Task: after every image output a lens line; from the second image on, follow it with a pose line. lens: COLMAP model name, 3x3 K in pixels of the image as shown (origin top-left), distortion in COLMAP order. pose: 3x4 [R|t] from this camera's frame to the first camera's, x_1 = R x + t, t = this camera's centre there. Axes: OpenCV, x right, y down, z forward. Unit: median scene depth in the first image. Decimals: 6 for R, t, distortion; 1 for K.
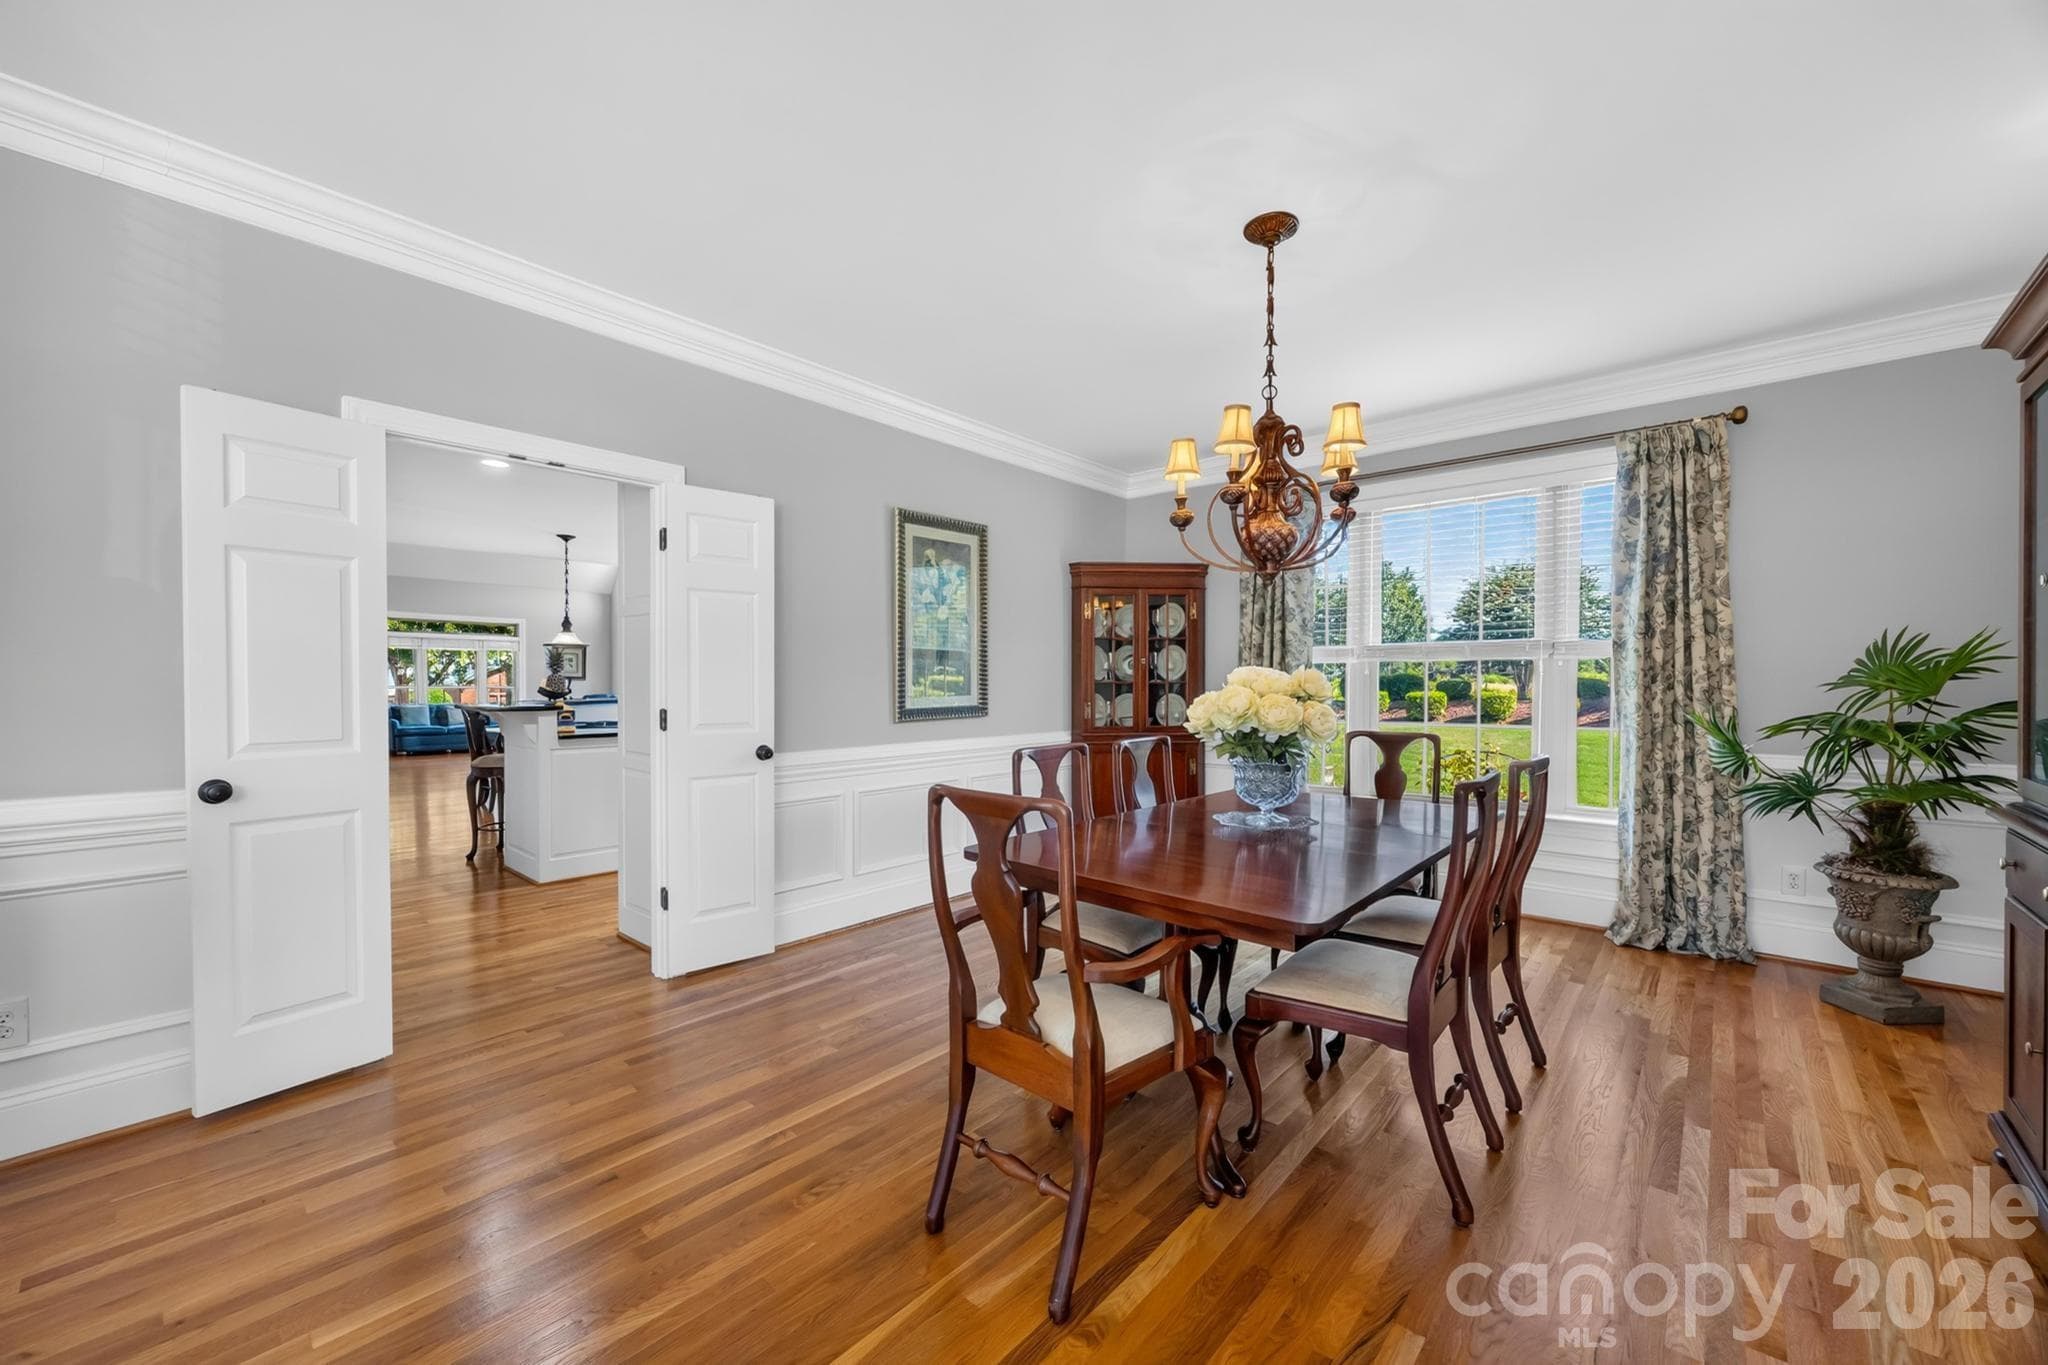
lens RADIAL K [[792.6, 0, 999.8], [0, 792.6, 678.6], [0, 0, 1]] dist [-0.001504, 0.000019]
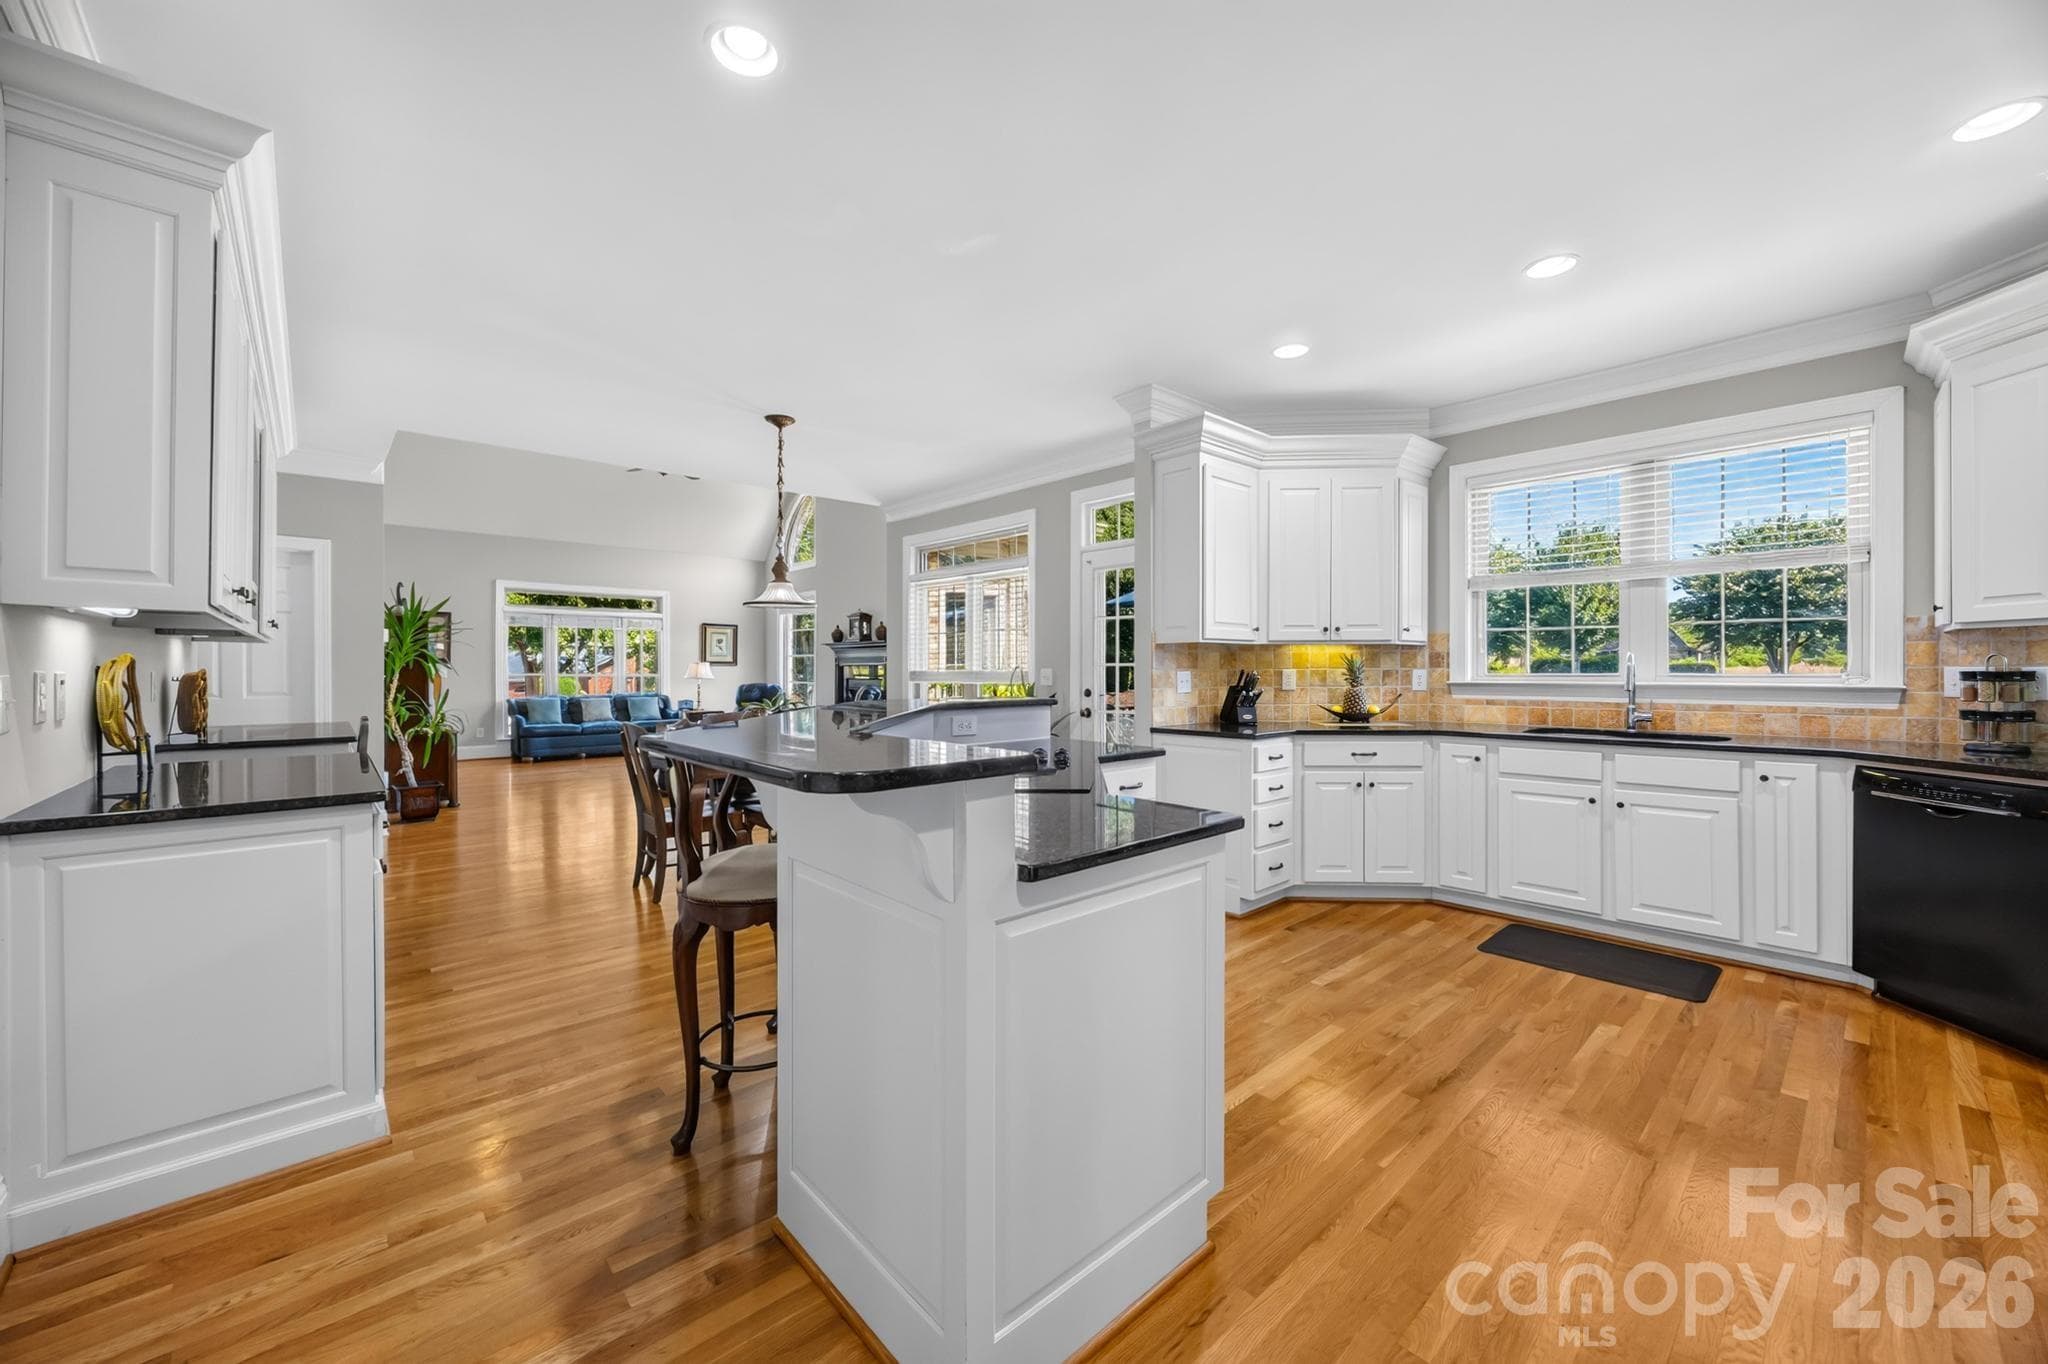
lens RADIAL K [[778.8, 0, 1020.4], [0, 778.8, 678.7], [0, 0, 1]] dist [-0.001214, -0.000062]
pose [[0.996067, -0.001207, -0.088591, -0.174952], [0.002816, 0.999833, 0.018039, 0.001743], [0.088554, -0.018218, 0.995905, 0.240862]]
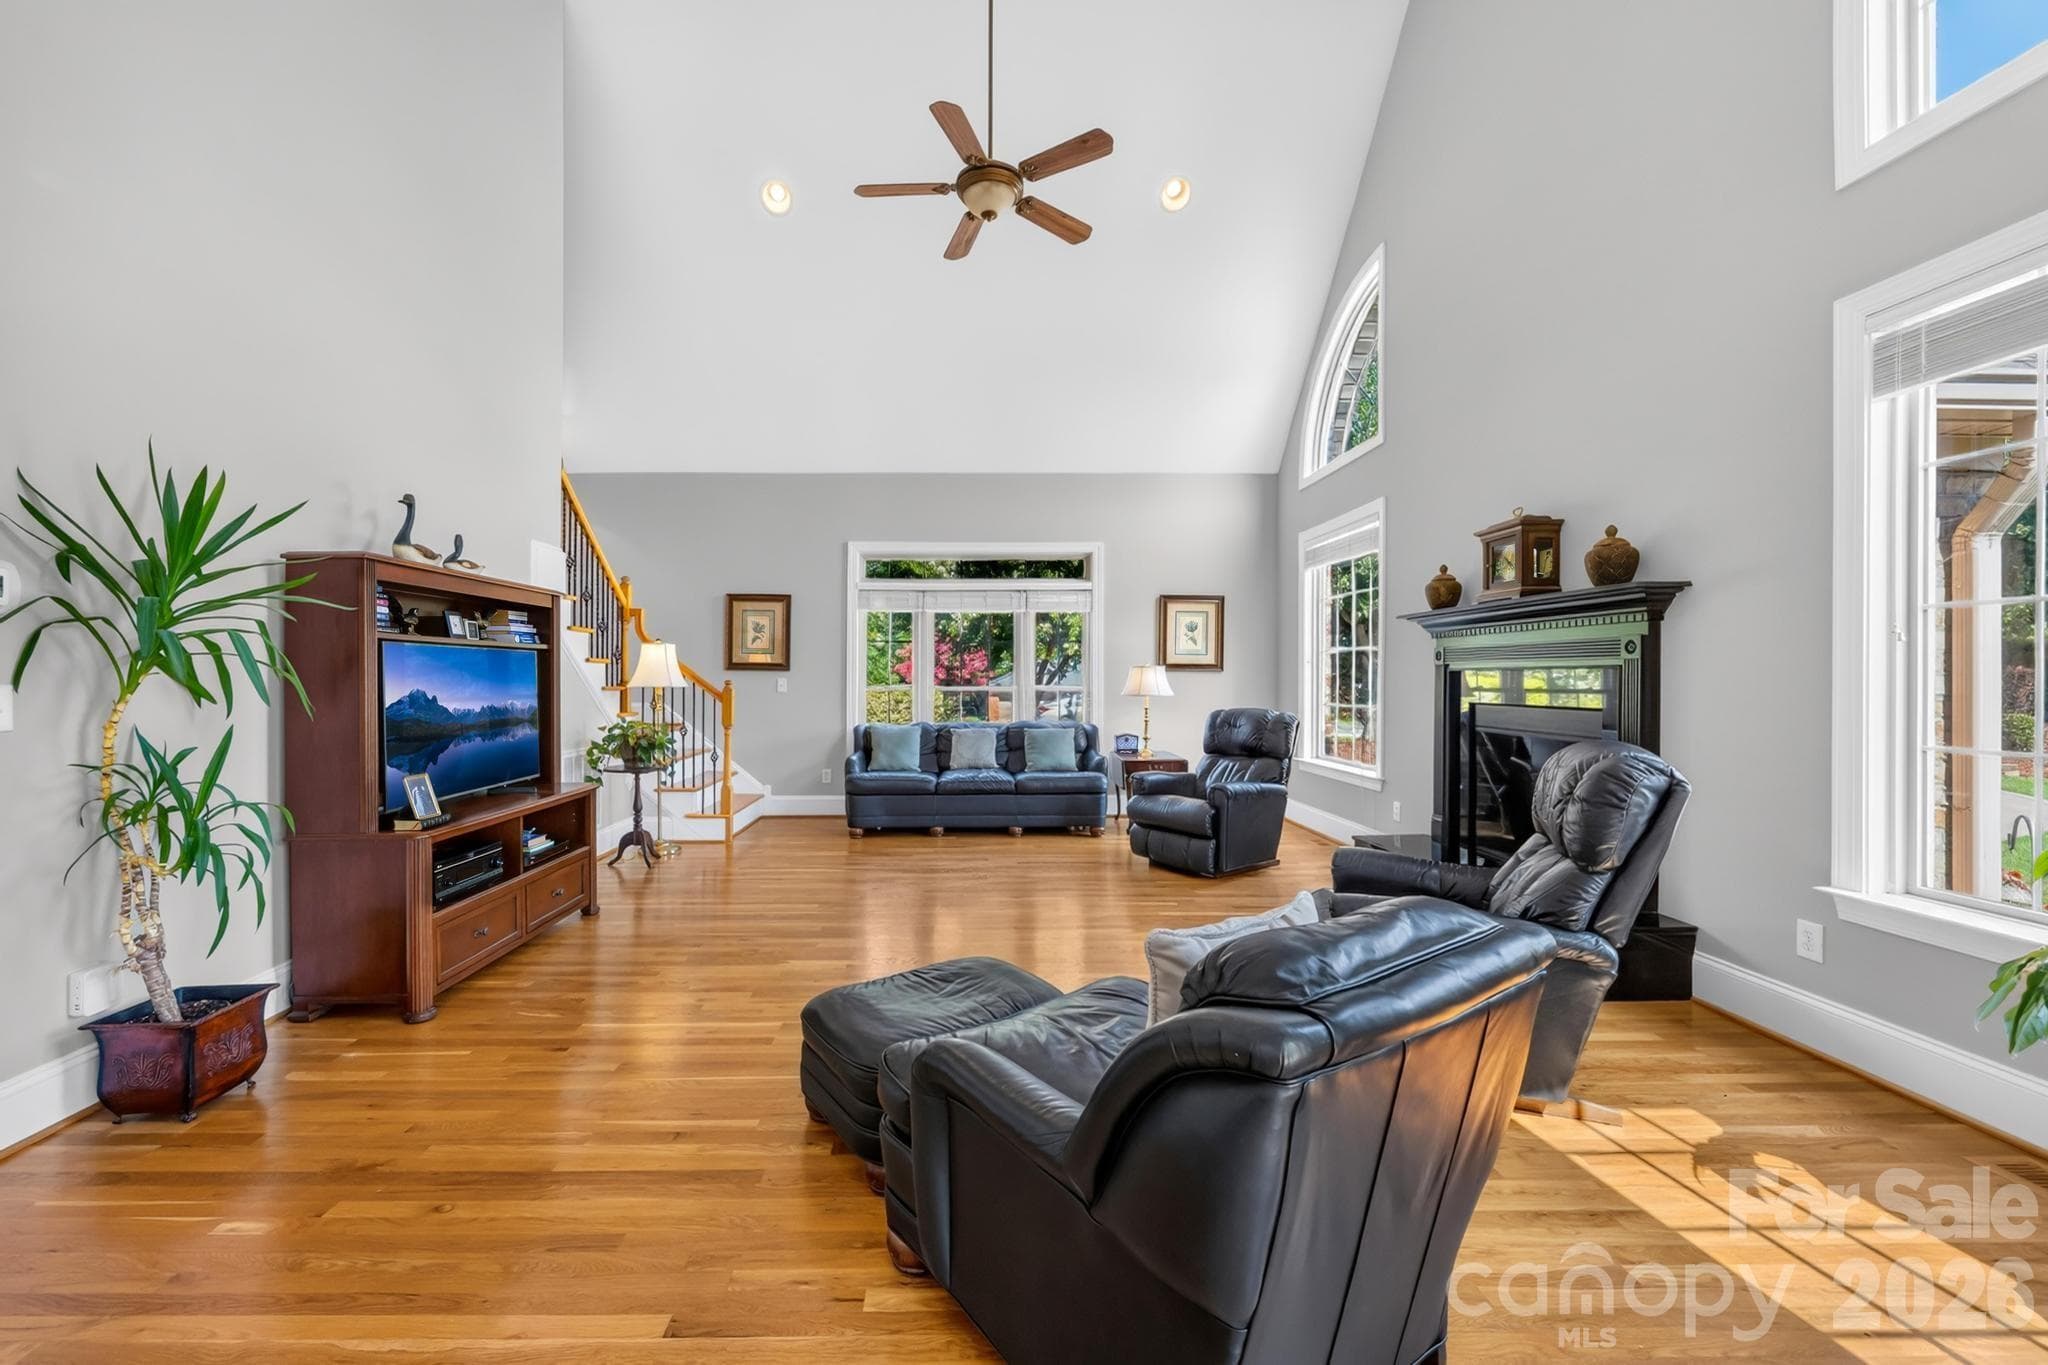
lens RADIAL K [[803.0, 0, 965.9], [0, 803.0, 684.1], [0, 0, 1]] dist [0.000591, 0.000122]
pose [[0.678407, 0.001789, -0.734684, -0.317348], [0.009492, 0.999892, 0.011200, 0.002605], [0.734625, -0.014572, 0.678317, 0.637196]]
